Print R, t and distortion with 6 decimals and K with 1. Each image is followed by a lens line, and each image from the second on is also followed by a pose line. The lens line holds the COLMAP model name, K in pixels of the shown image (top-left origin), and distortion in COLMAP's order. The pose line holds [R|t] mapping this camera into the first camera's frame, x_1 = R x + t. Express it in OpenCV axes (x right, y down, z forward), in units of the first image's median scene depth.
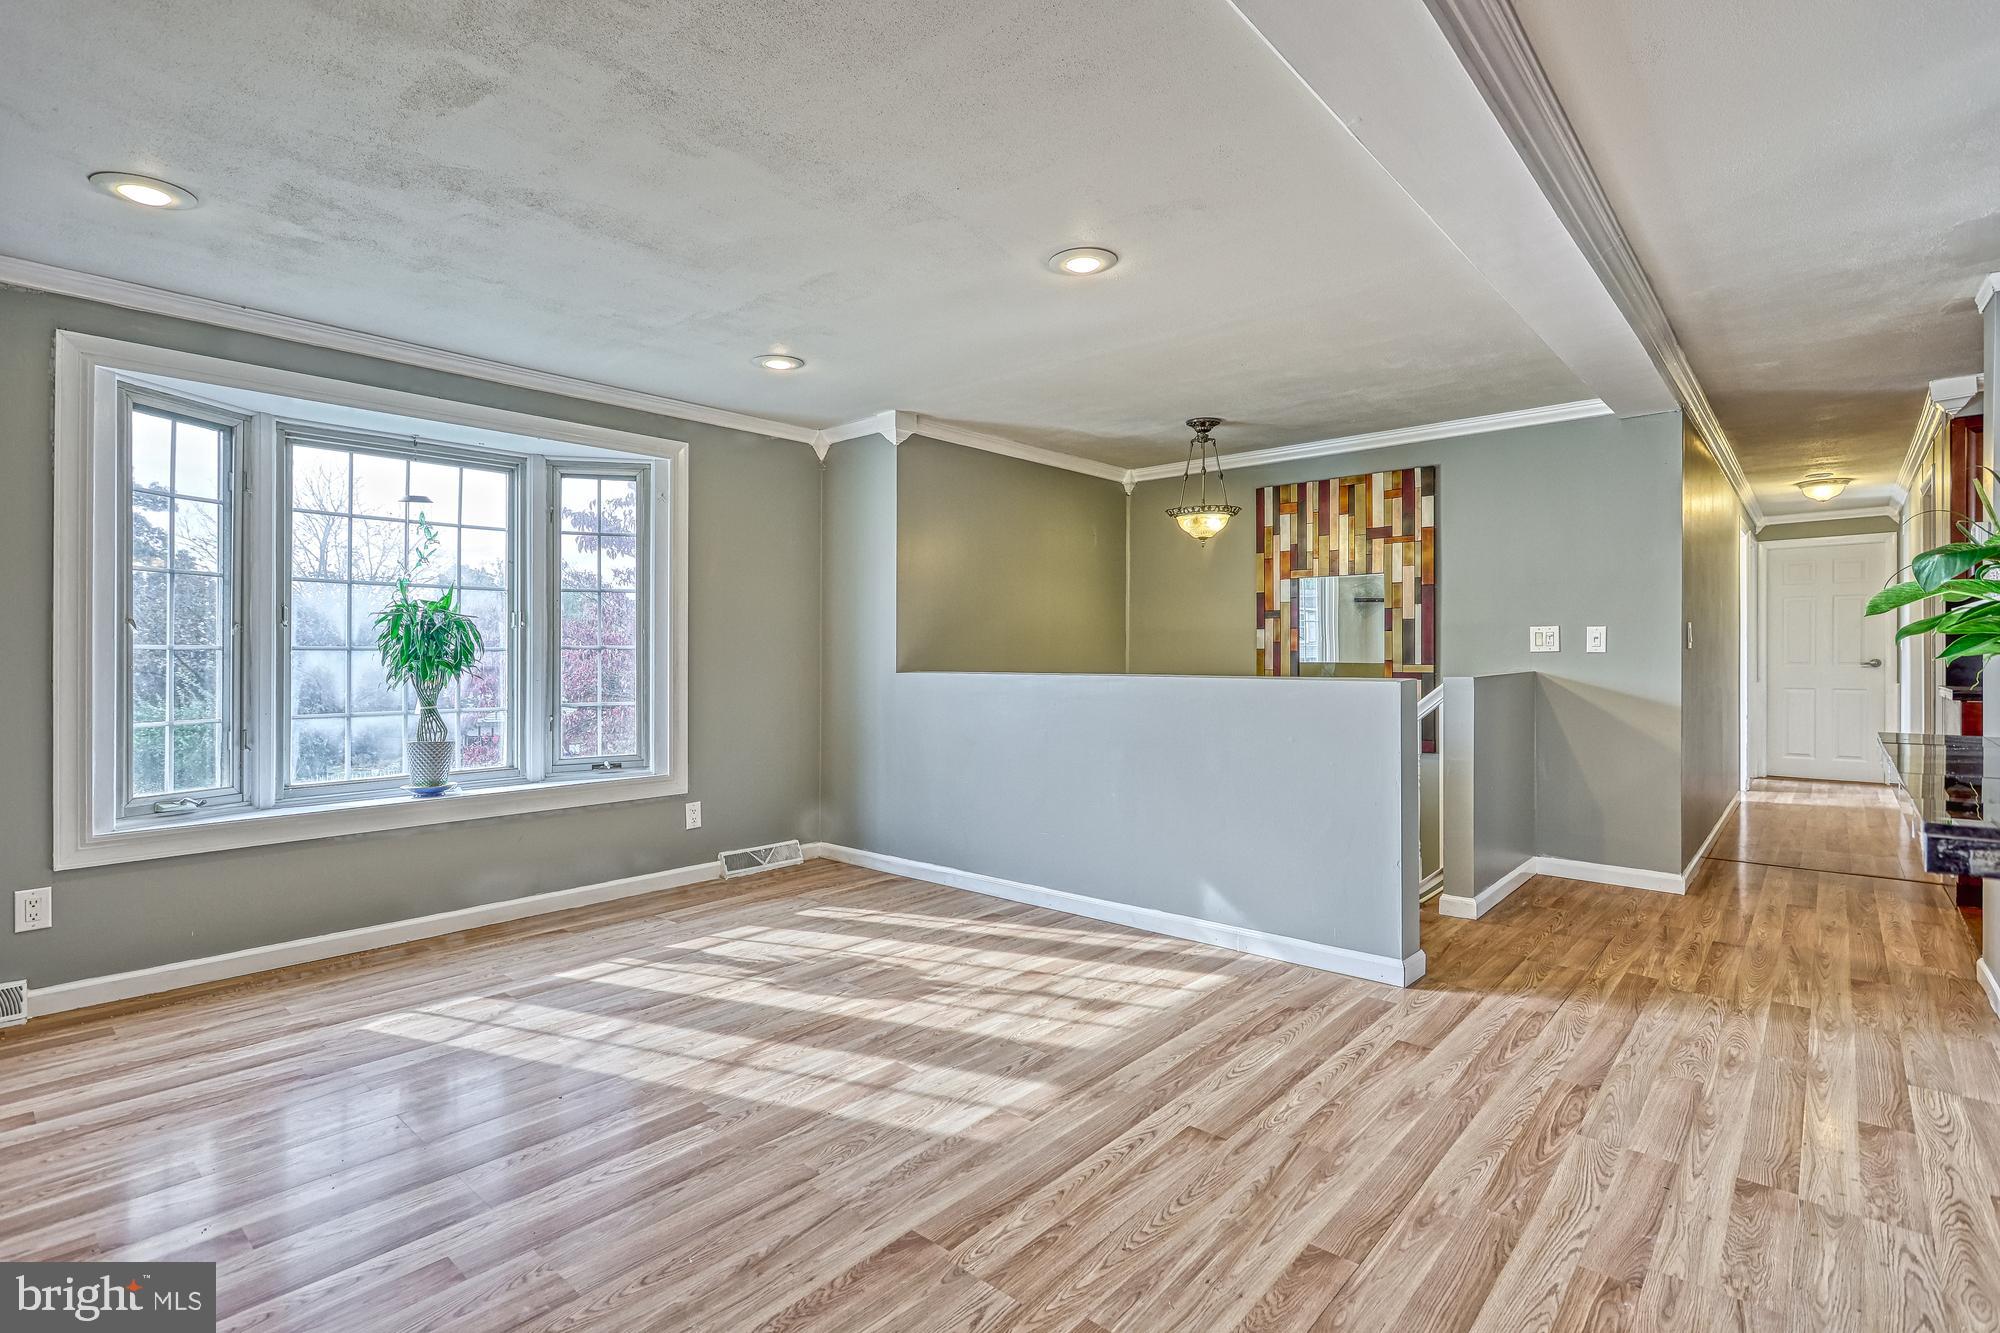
lens RADIAL K [[942.0, 0, 1008.3], [0, 942.0, 656.7], [0, 0, 1]] dist [-0.000546, 0.000237]
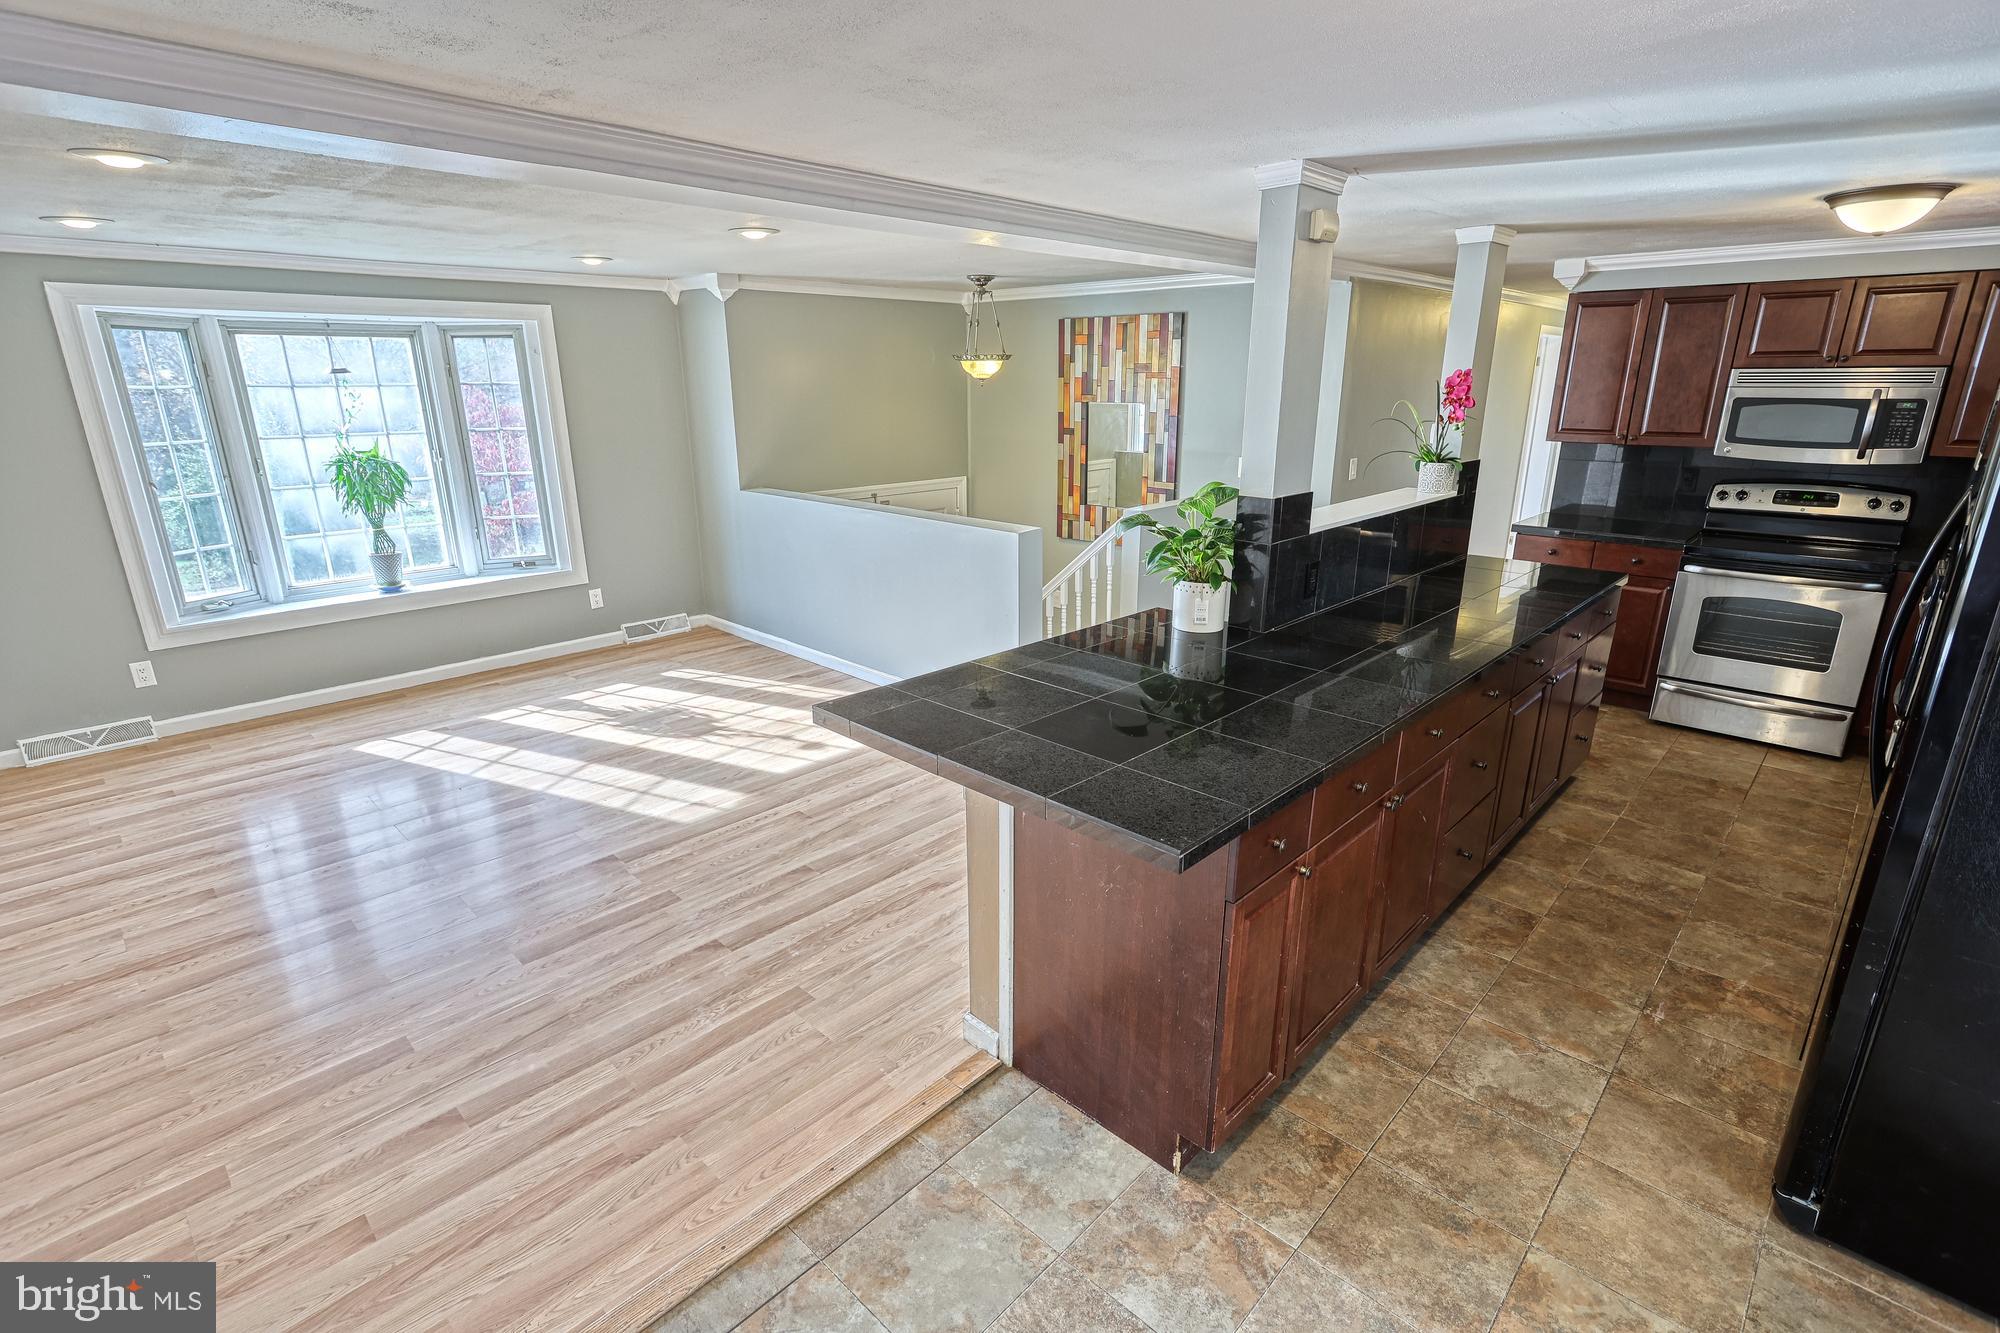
lens RADIAL K [[938.3, 0, 1008.5], [0, 938.3, 665.2], [0, 0, 1]] dist [-0.001186, 0.000445]
pose [[0.998998, 0.014391, -0.042381, 0.398442], [-0.001272, 0.955642, 0.294527, -0.173477], [0.044740, -0.294178, 0.954703, -0.357865]]
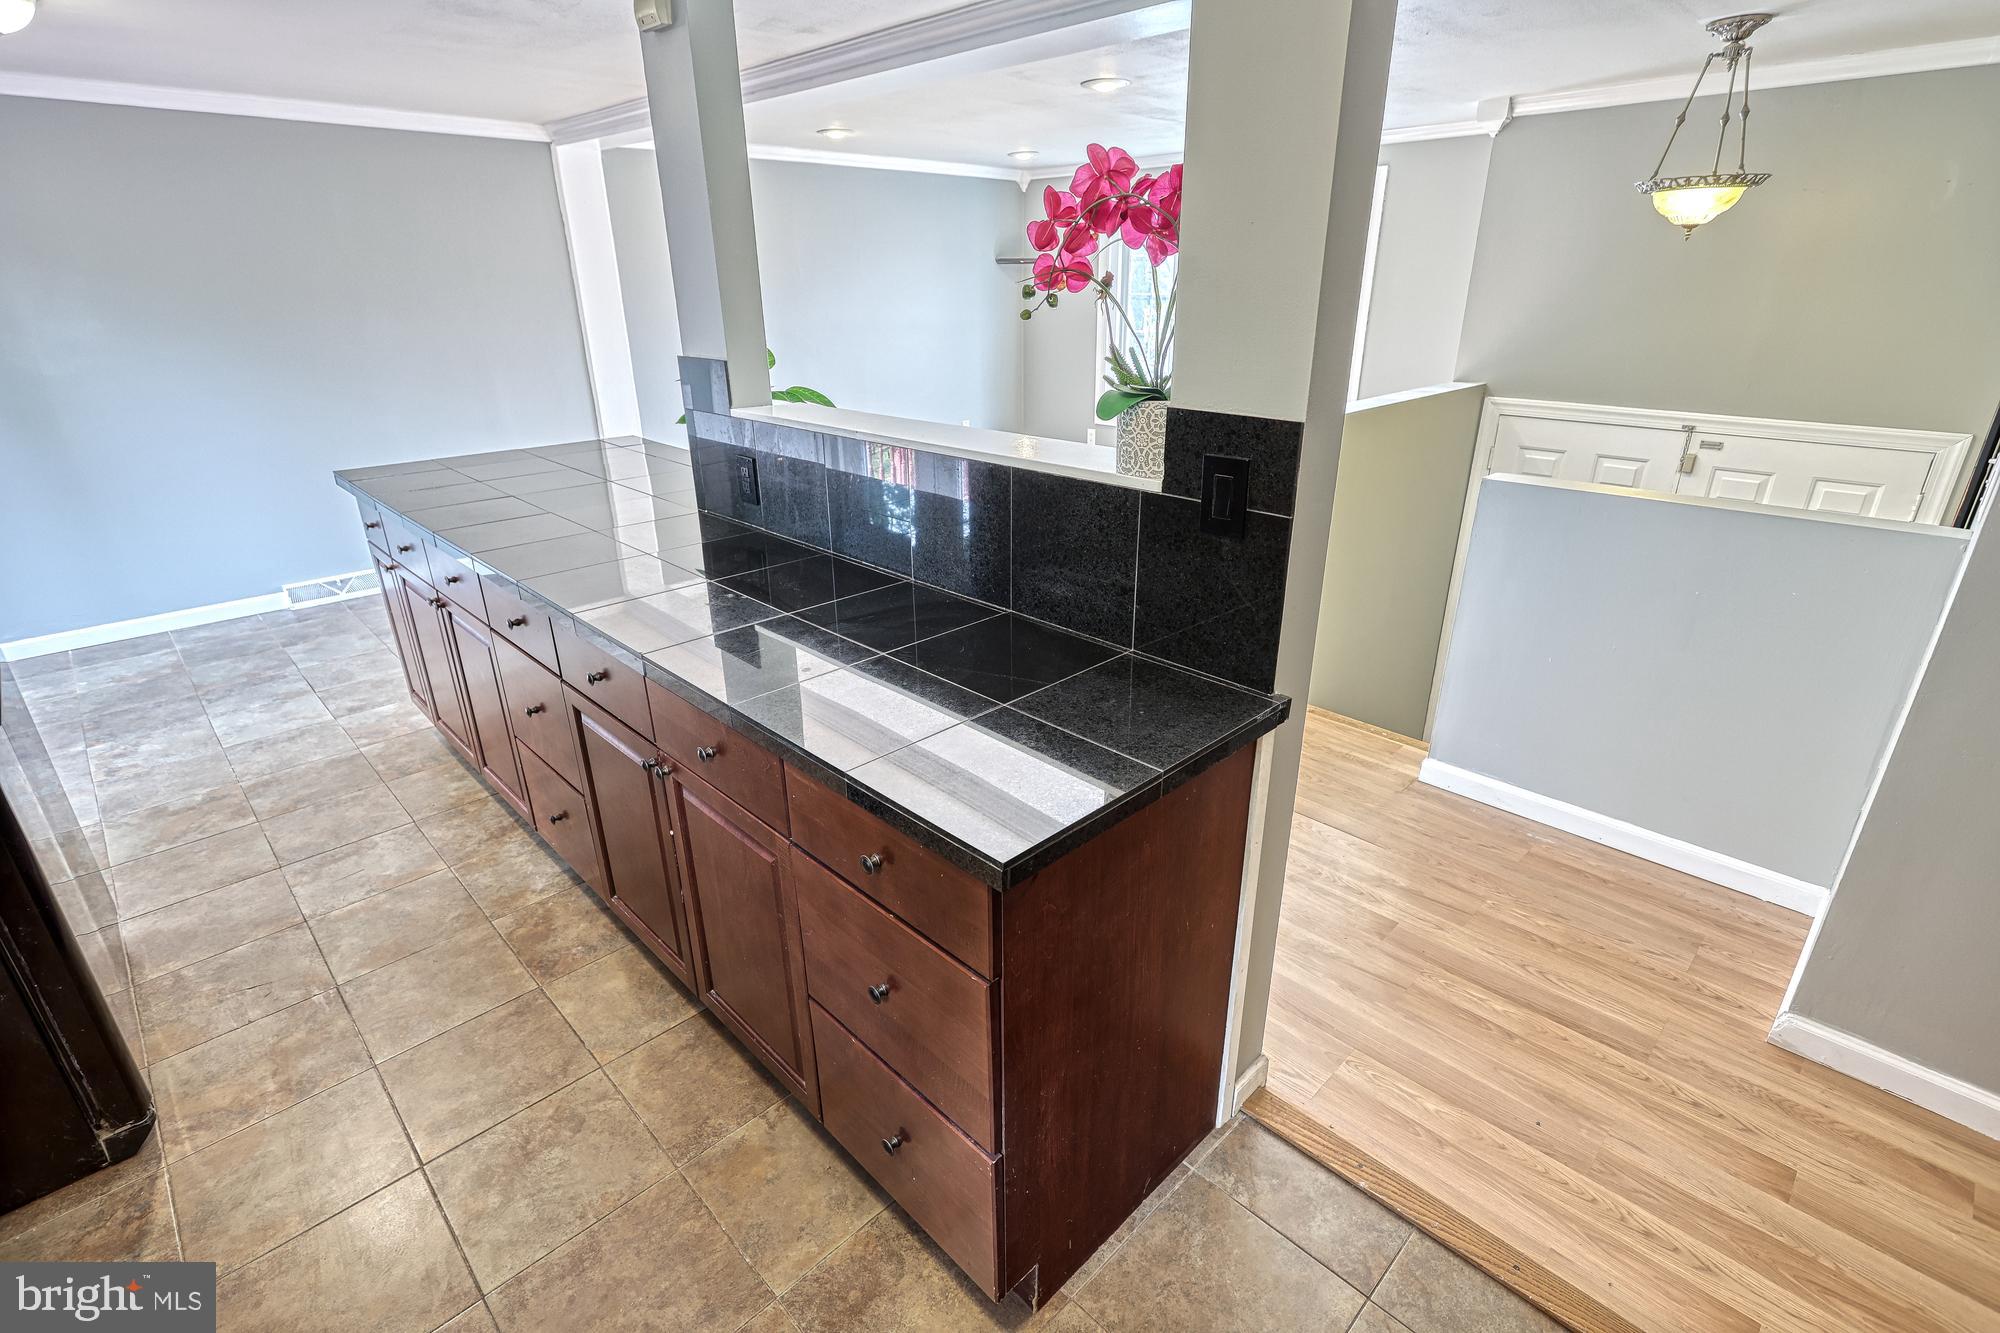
lens RADIAL K [[938.3, 0, 1008.5], [0, 938.3, 665.2], [0, 0, 1]] dist [-0.001186, 0.000445]
pose [[-0.069394, 0.389275, -0.918504, 1.317050], [0.005706, 0.920863, 0.389844, -0.134824], [0.997573, 0.021812, -0.066123, 0.757903]]
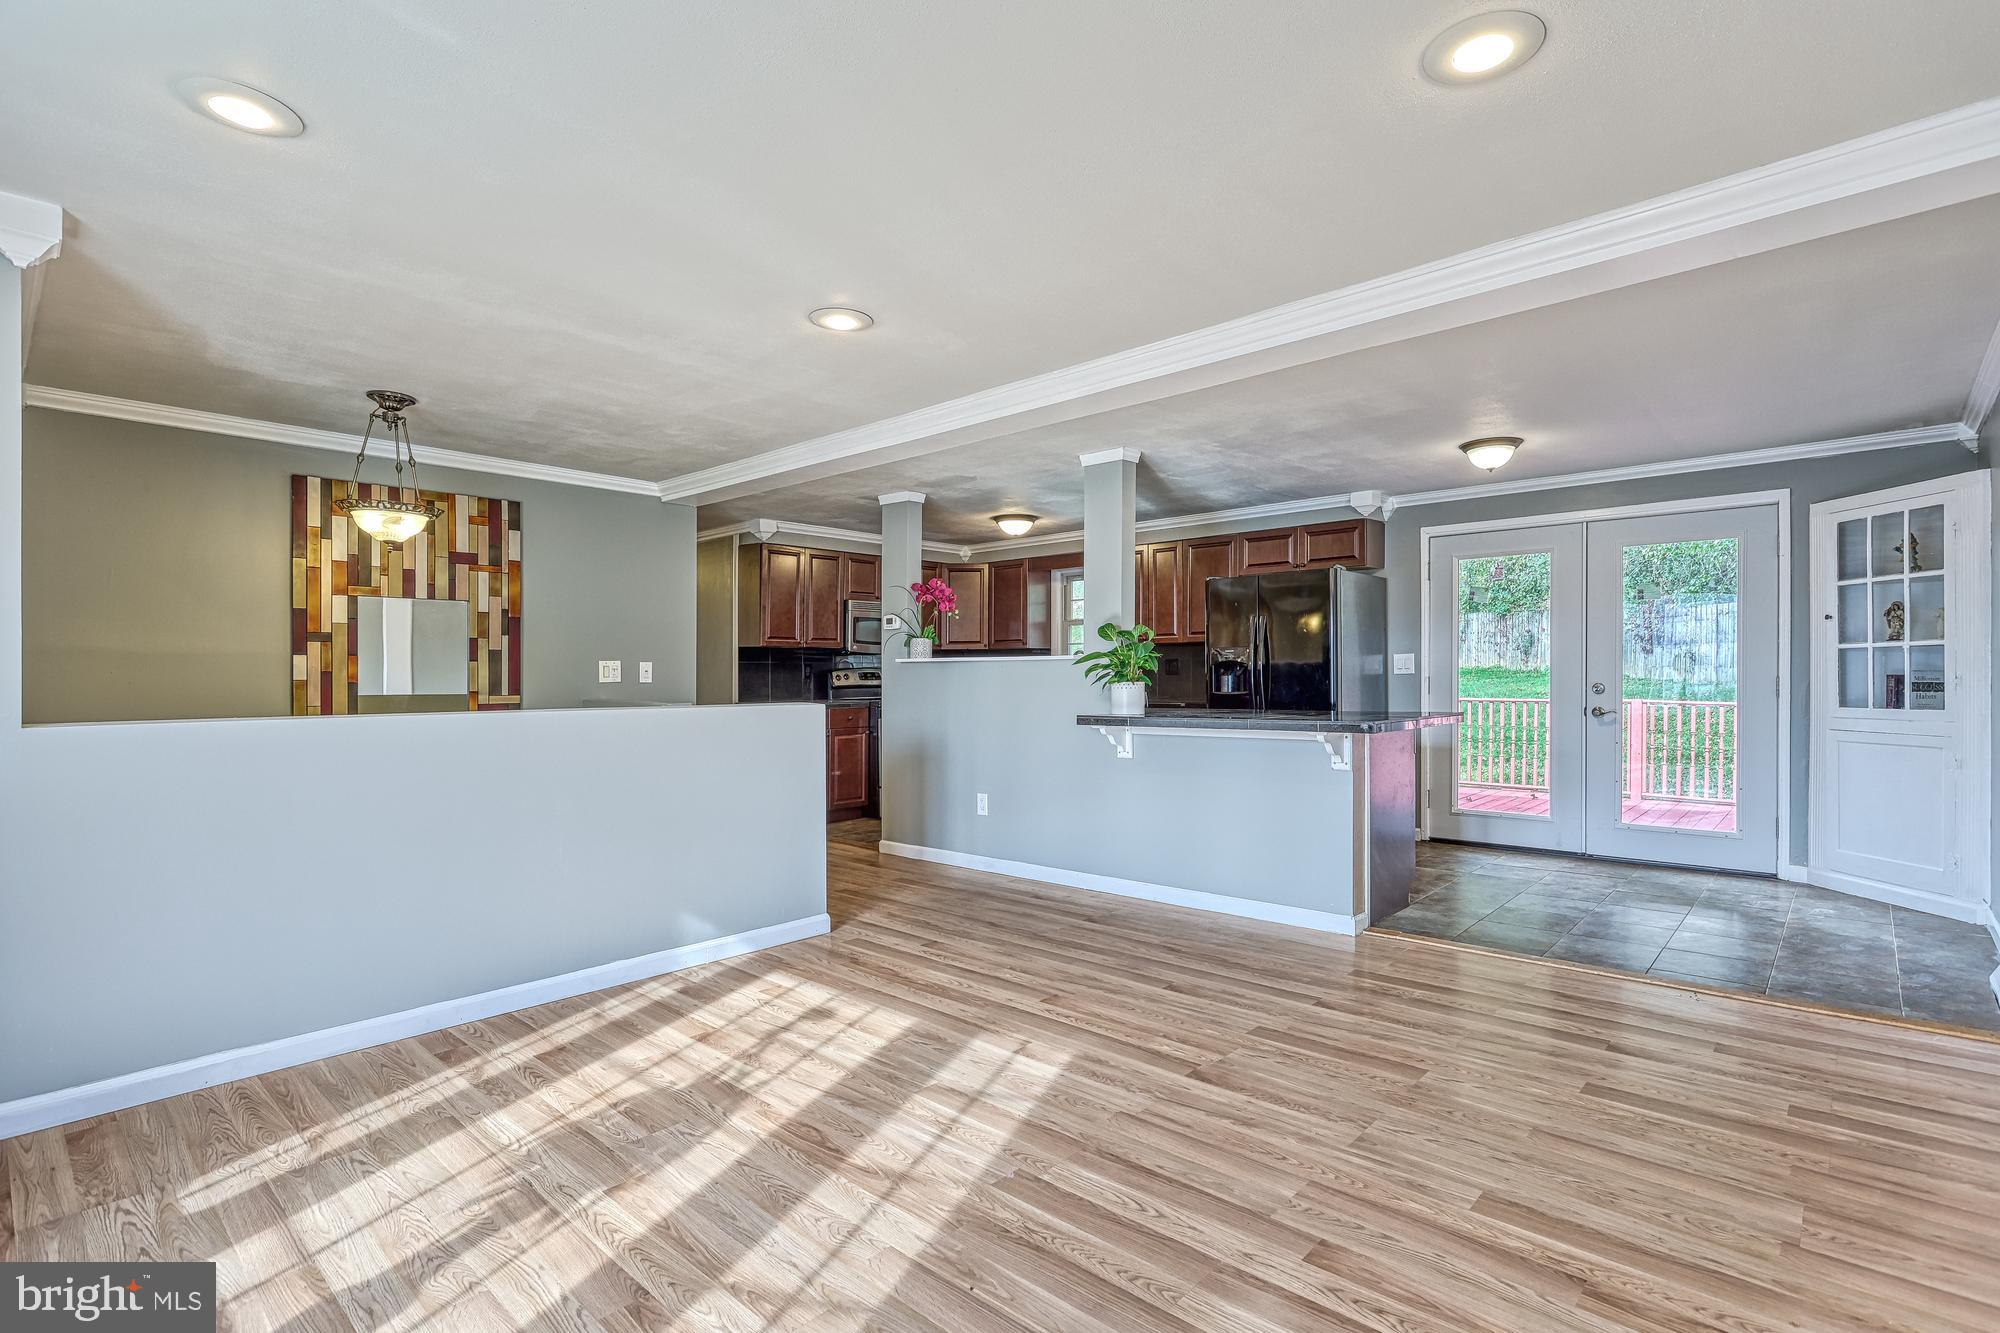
lens RADIAL K [[946.7, 0, 996.3], [0, 946.7, 685.9], [0, 0, 1]] dist [-0.000376, -0.000088]
pose [[0.027391, -0.007213, 0.999599, -0.784919], [0.008218, 0.999942, 0.006991, -0.006312], [-0.999591, 0.008024, 0.027449, 0.619295]]
